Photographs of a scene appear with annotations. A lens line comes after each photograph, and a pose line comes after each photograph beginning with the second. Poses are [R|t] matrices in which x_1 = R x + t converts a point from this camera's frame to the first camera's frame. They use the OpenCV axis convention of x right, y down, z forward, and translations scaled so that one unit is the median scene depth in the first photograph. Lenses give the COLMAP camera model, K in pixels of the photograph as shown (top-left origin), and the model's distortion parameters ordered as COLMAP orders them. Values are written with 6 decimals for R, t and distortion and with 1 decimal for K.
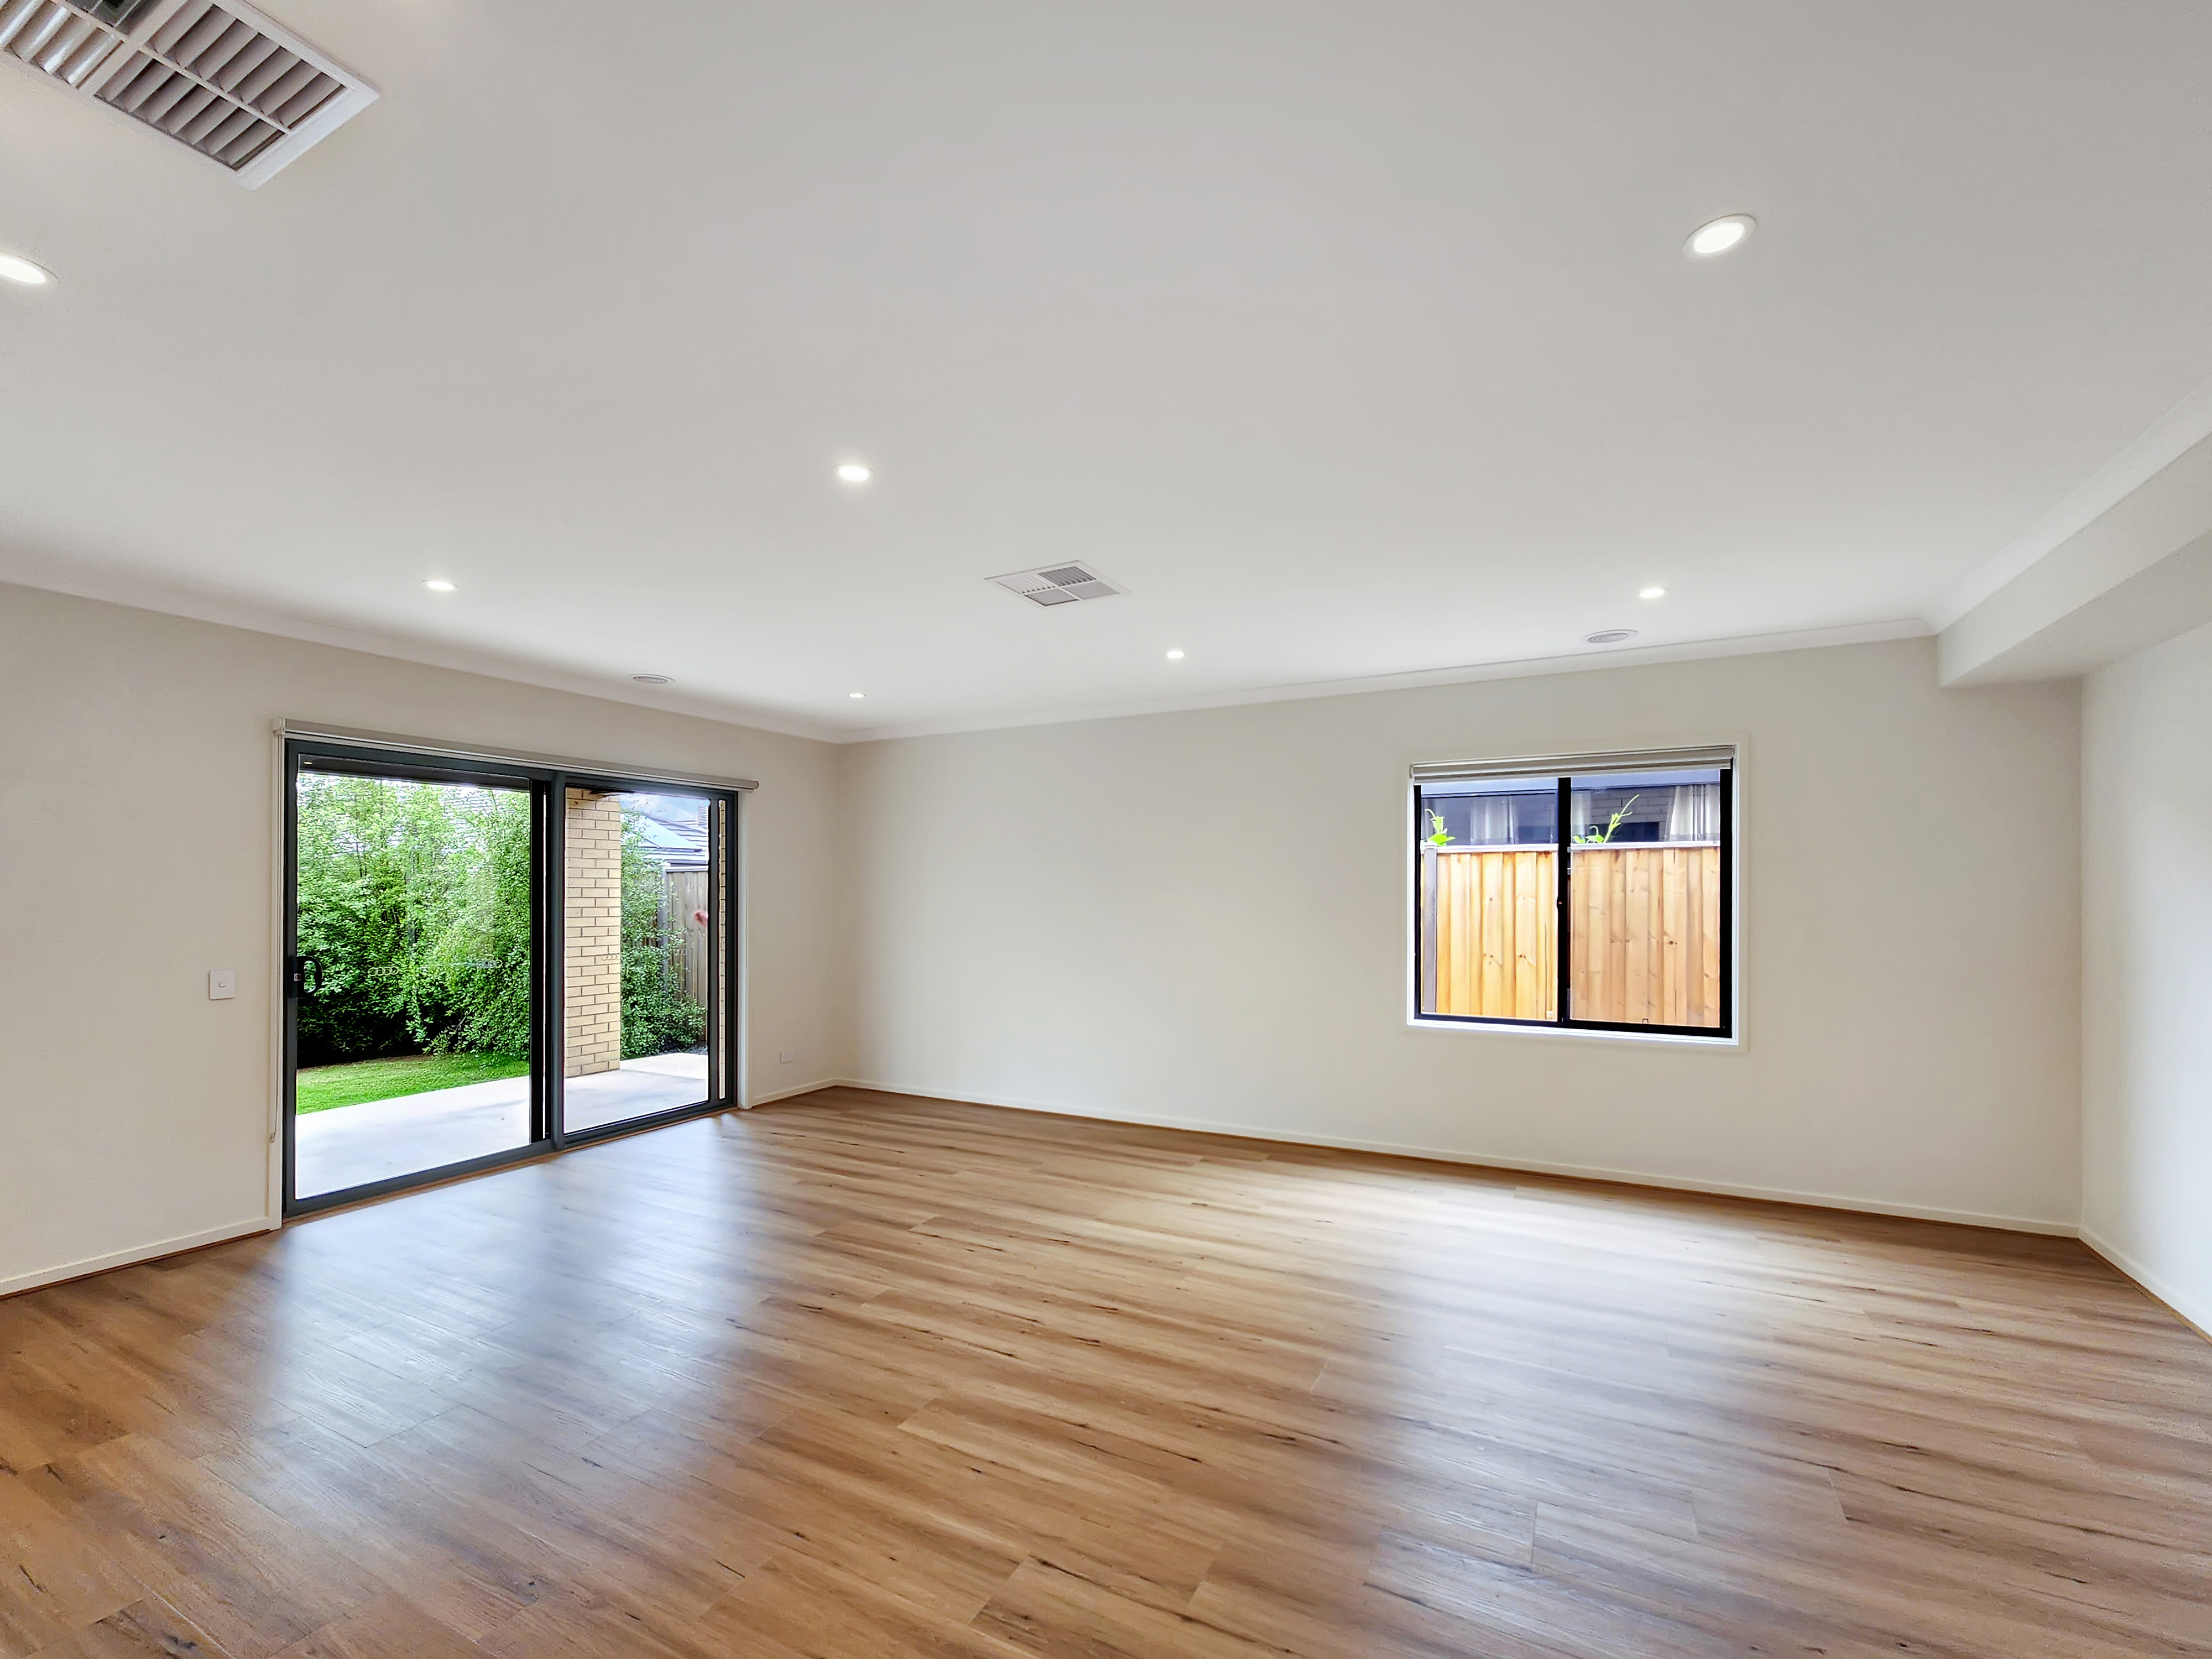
lens RADIAL K [[915.5, 0, 1152.9], [0, 915.5, 888.7], [0, 0, 1]] dist [-0.001092, -0.000096]
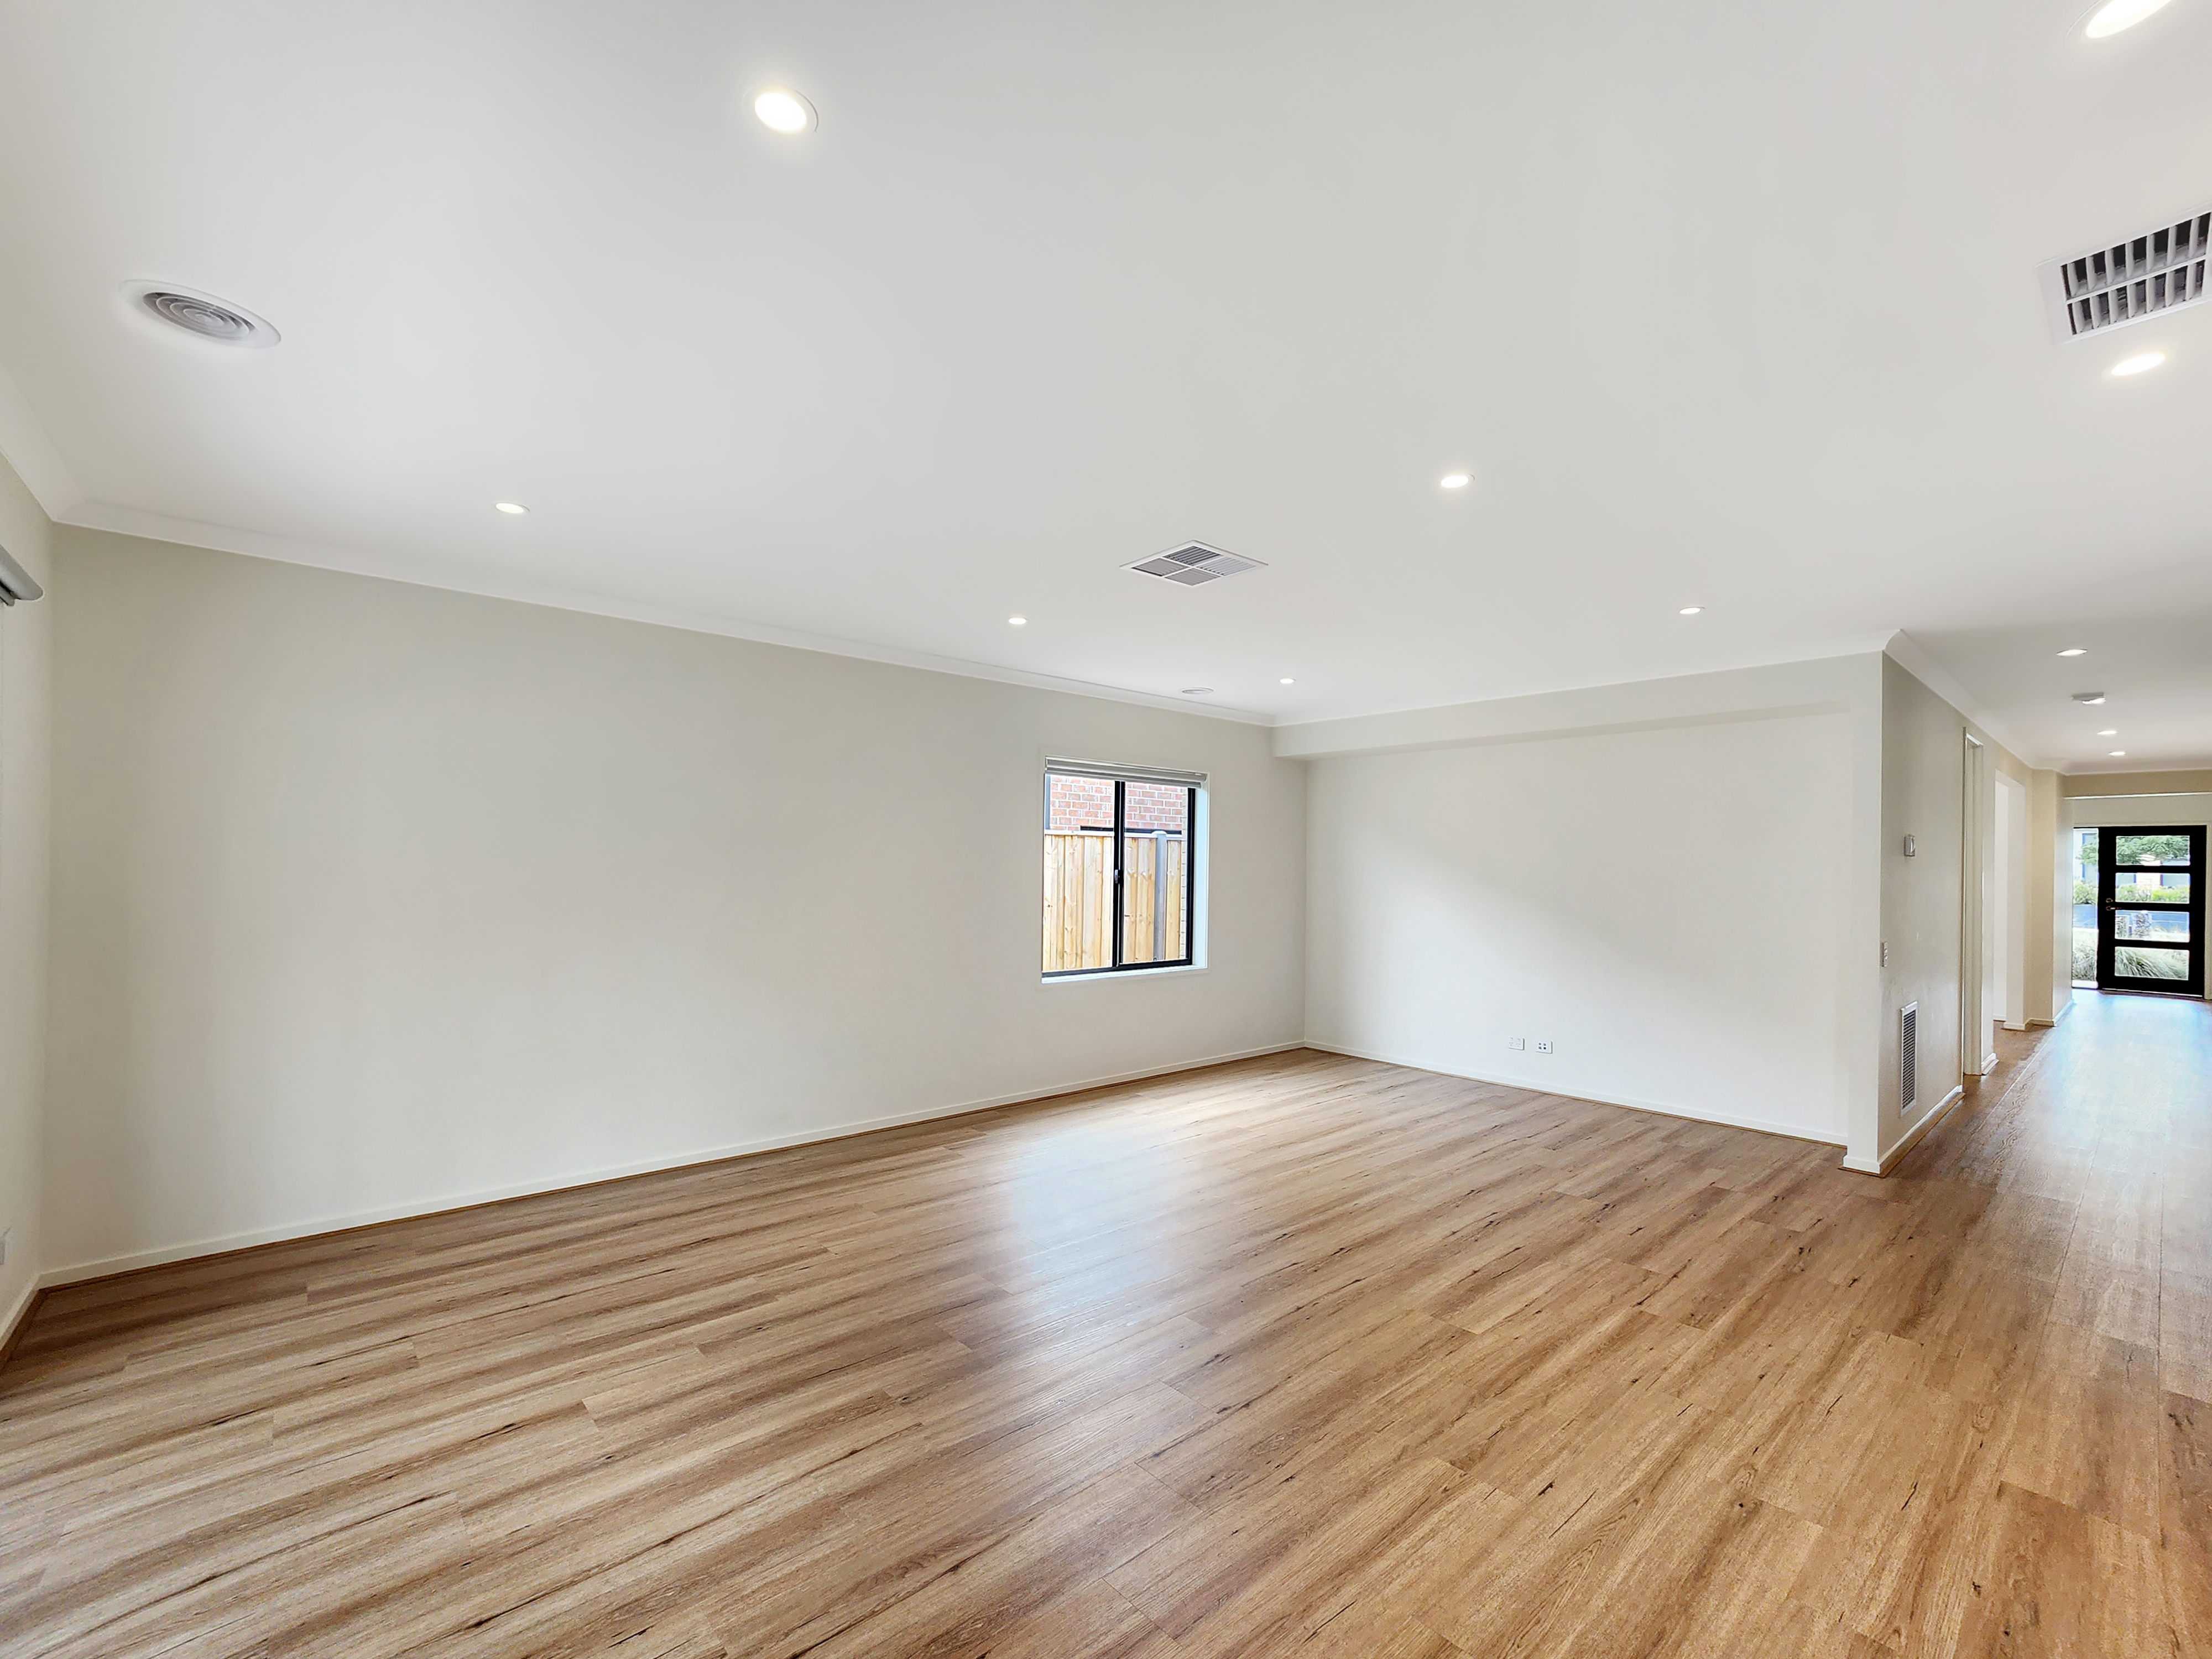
lens RADIAL K [[908.7, 0, 1105.8], [0, 908.7, 867.8], [0, 0, 1]] dist [-0.011446, 0.000000]
pose [[0.403450, 0.005354, 0.914986, -0.779612], [-0.013174, 0.999913, -0.000042, 0.003222], [-0.914907, -0.012037, 0.403485, 0.502323]]
